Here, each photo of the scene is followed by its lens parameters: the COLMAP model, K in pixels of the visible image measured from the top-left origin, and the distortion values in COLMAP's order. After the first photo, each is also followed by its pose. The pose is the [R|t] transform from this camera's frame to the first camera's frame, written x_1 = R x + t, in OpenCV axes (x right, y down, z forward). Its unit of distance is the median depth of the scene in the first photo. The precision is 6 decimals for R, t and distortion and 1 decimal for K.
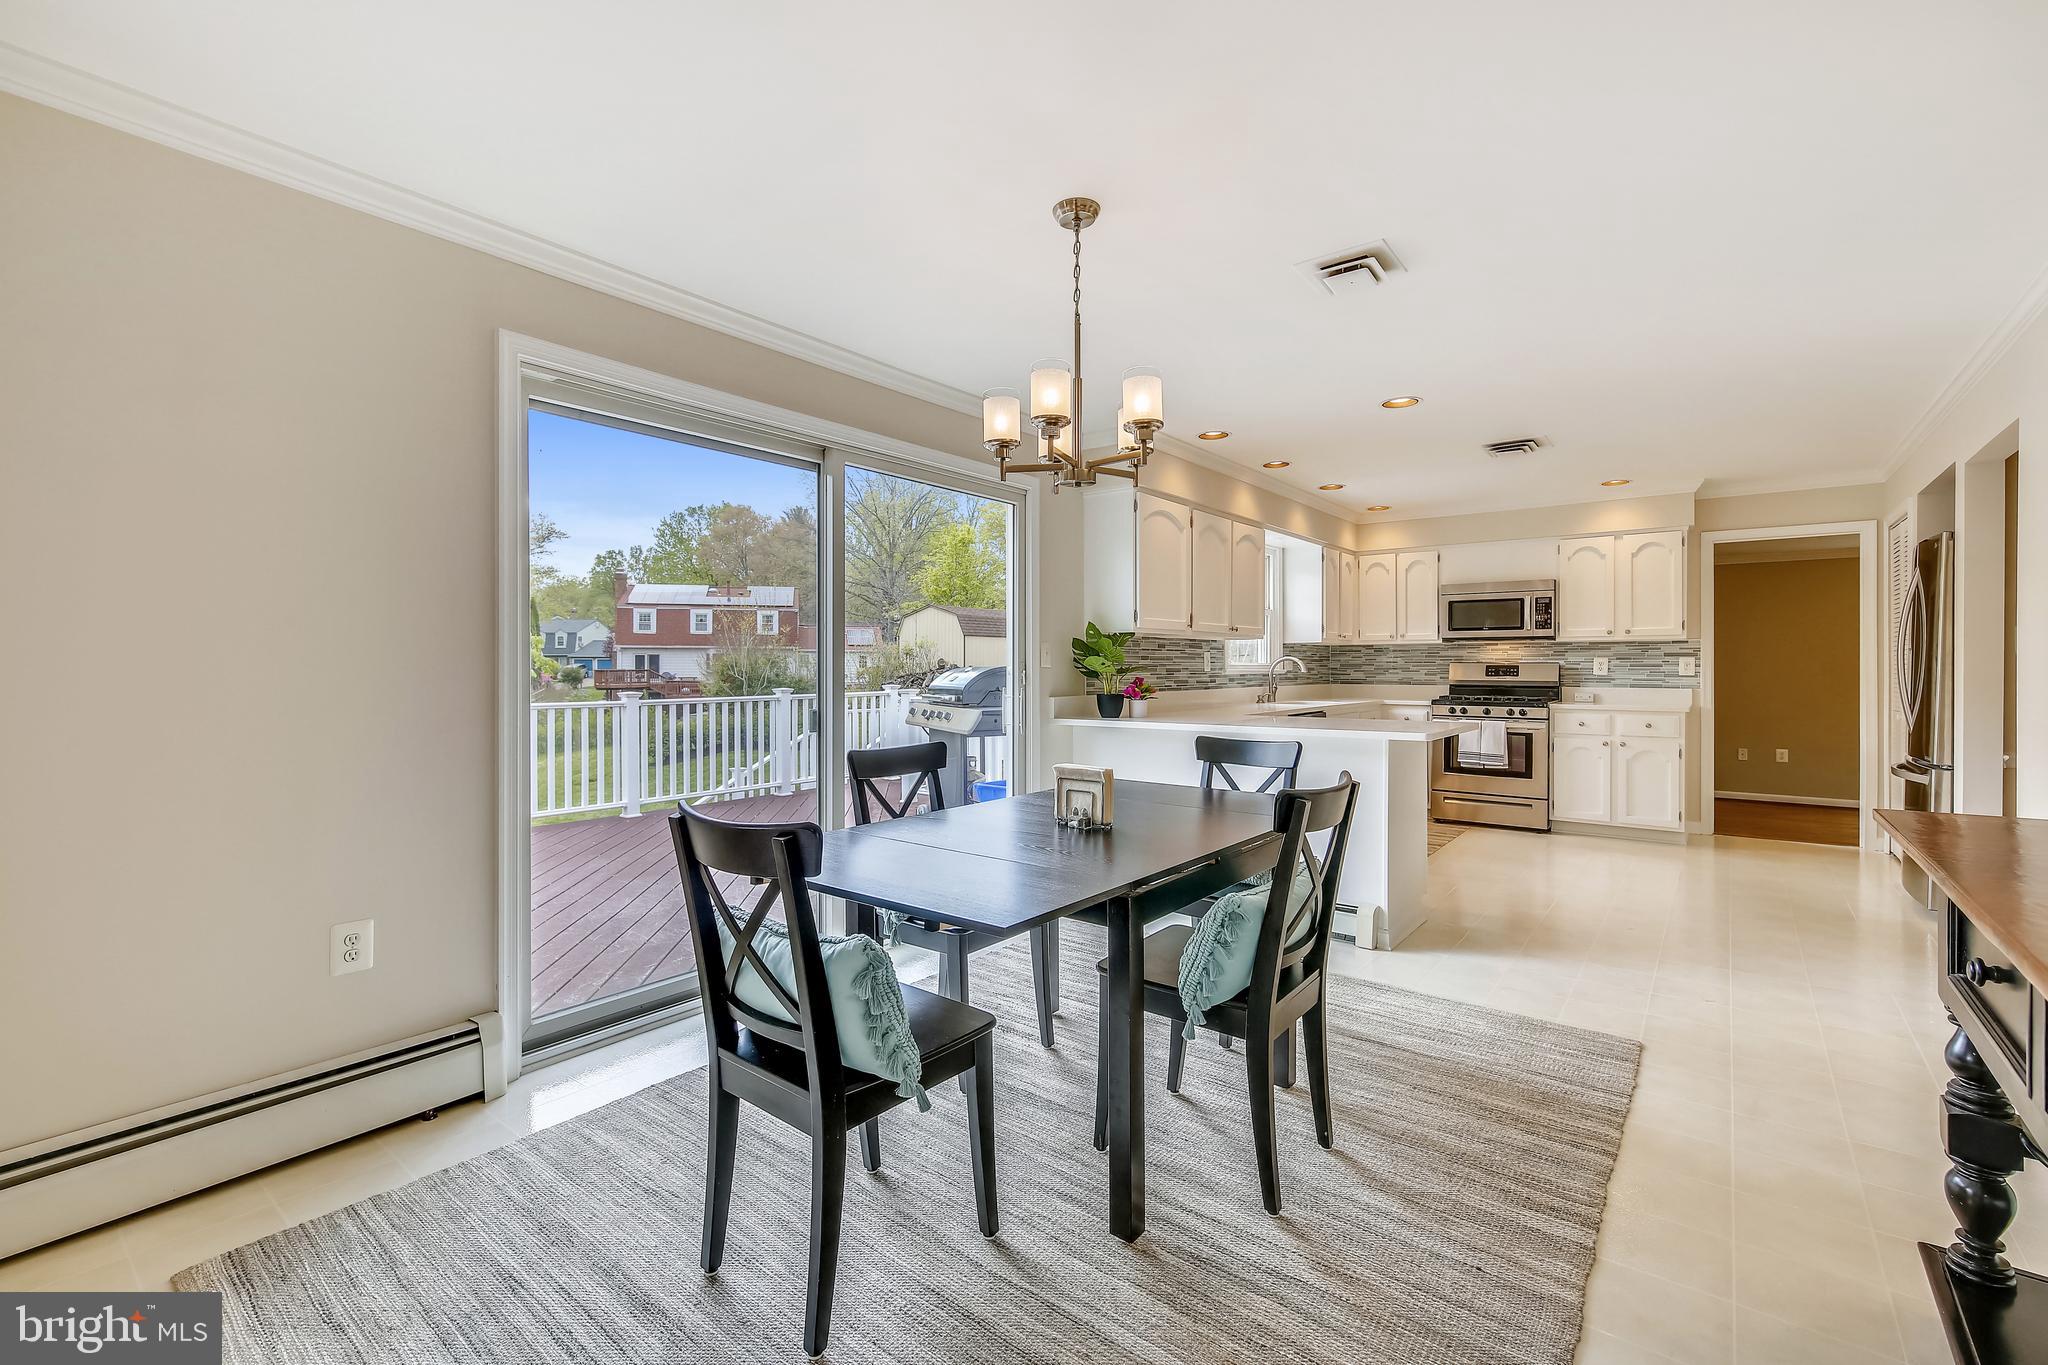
lens RADIAL K [[890.5, 0, 1015.1], [0, 890.5, 668.3], [0, 0, 1]] dist [0.013321, -0.001241]
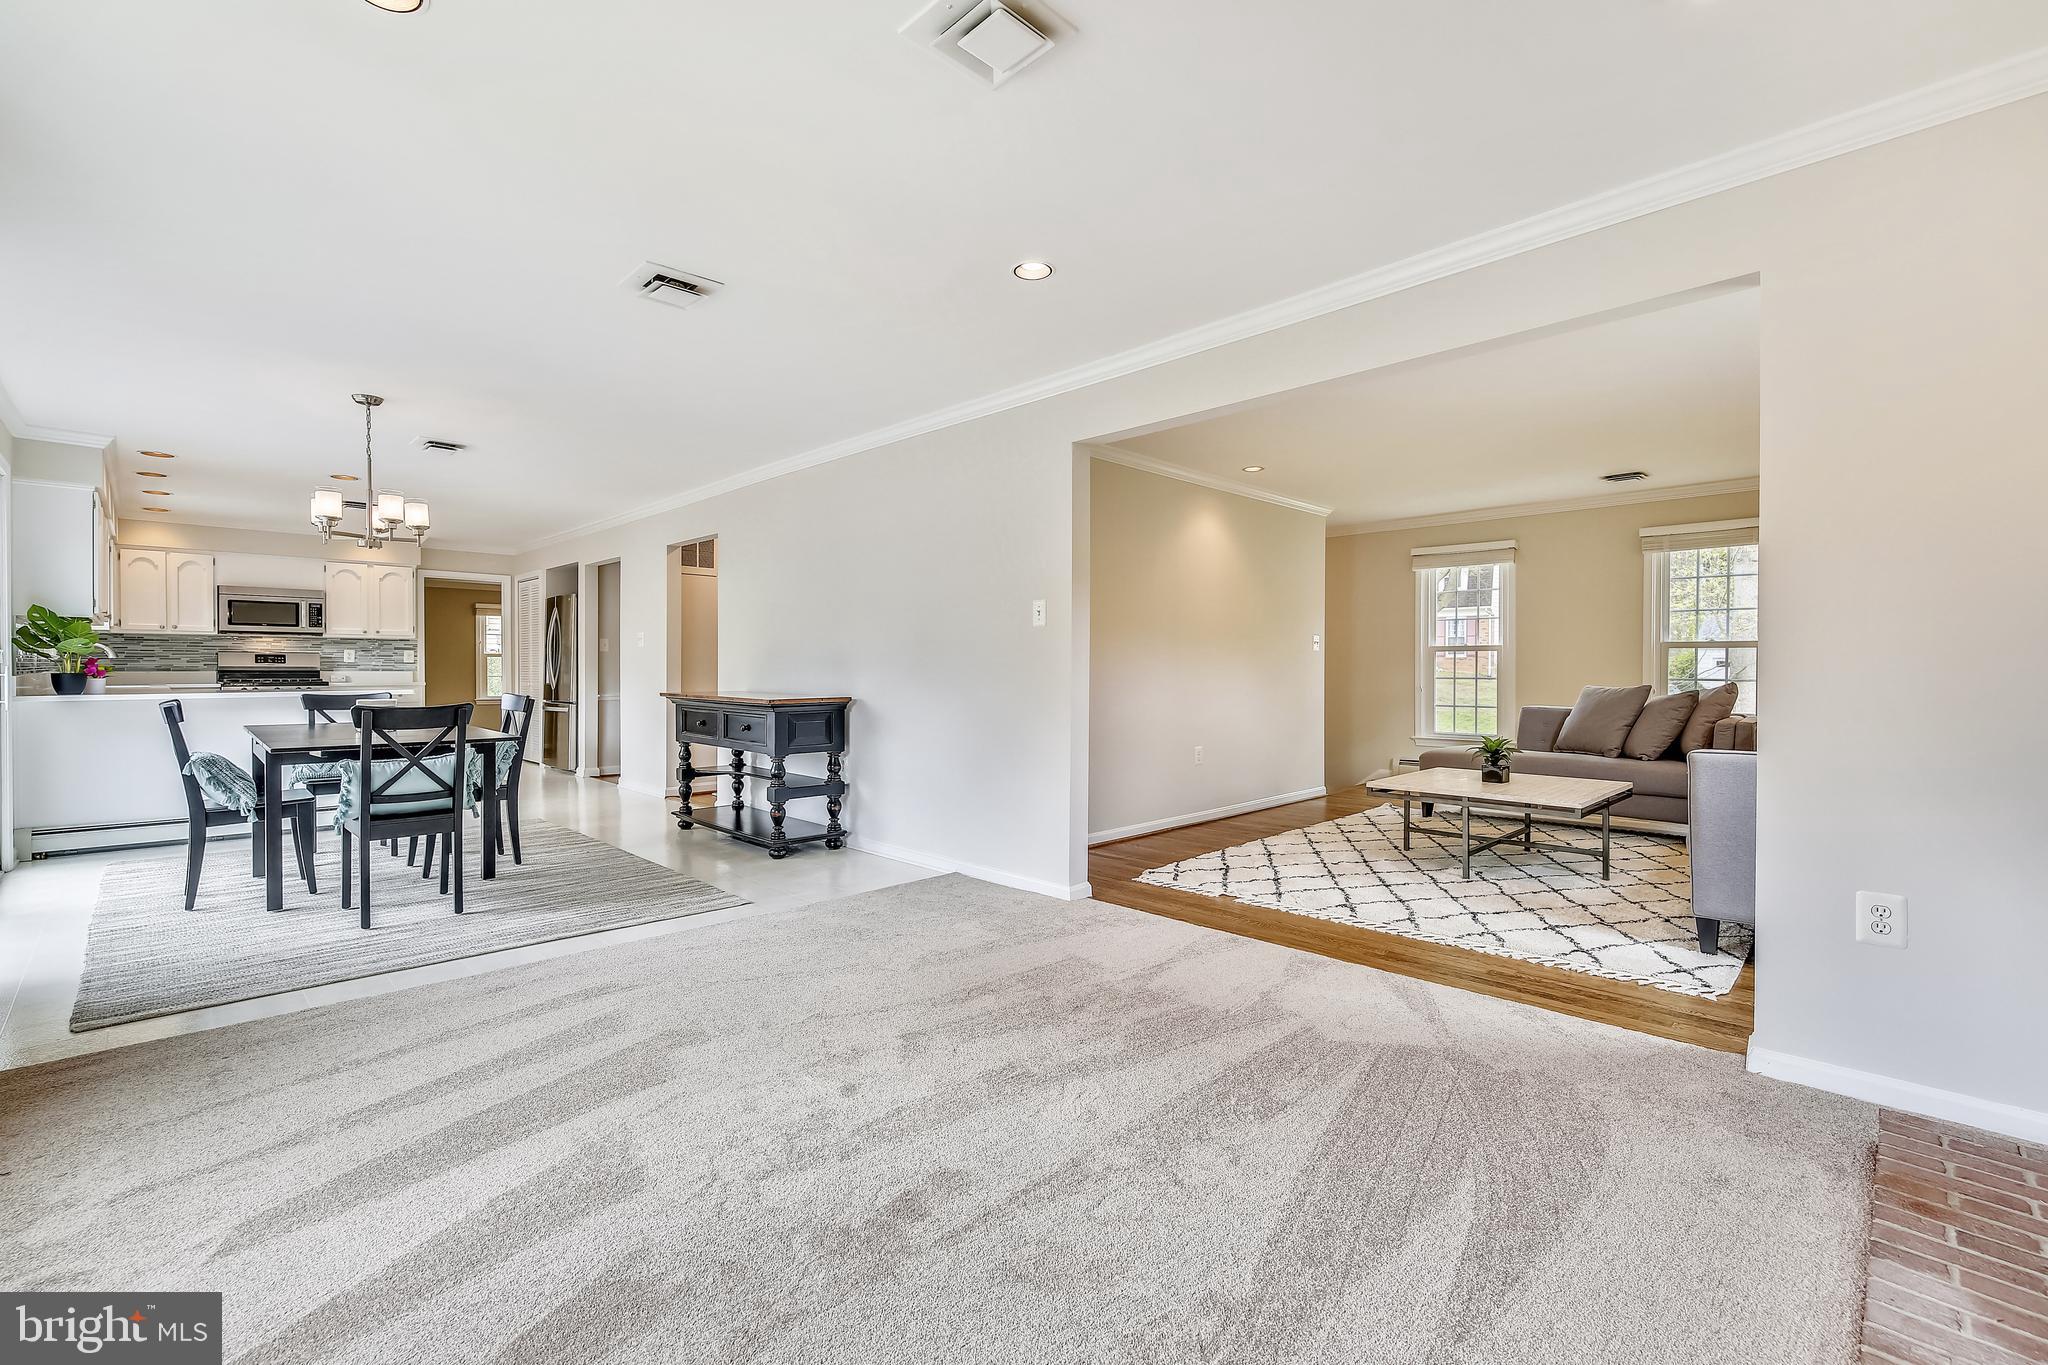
lens RADIAL K [[890.5, 0, 1022.0], [0, 890.5, 672.2], [0, 0, 1]] dist [0.013321, -0.001241]
pose [[0.133730, -0.005370, 0.991003, -0.582780], [-0.000045, 0.999985, 0.005425, 0.015378], [-0.991018, -0.000770, 0.133727, -0.215038]]
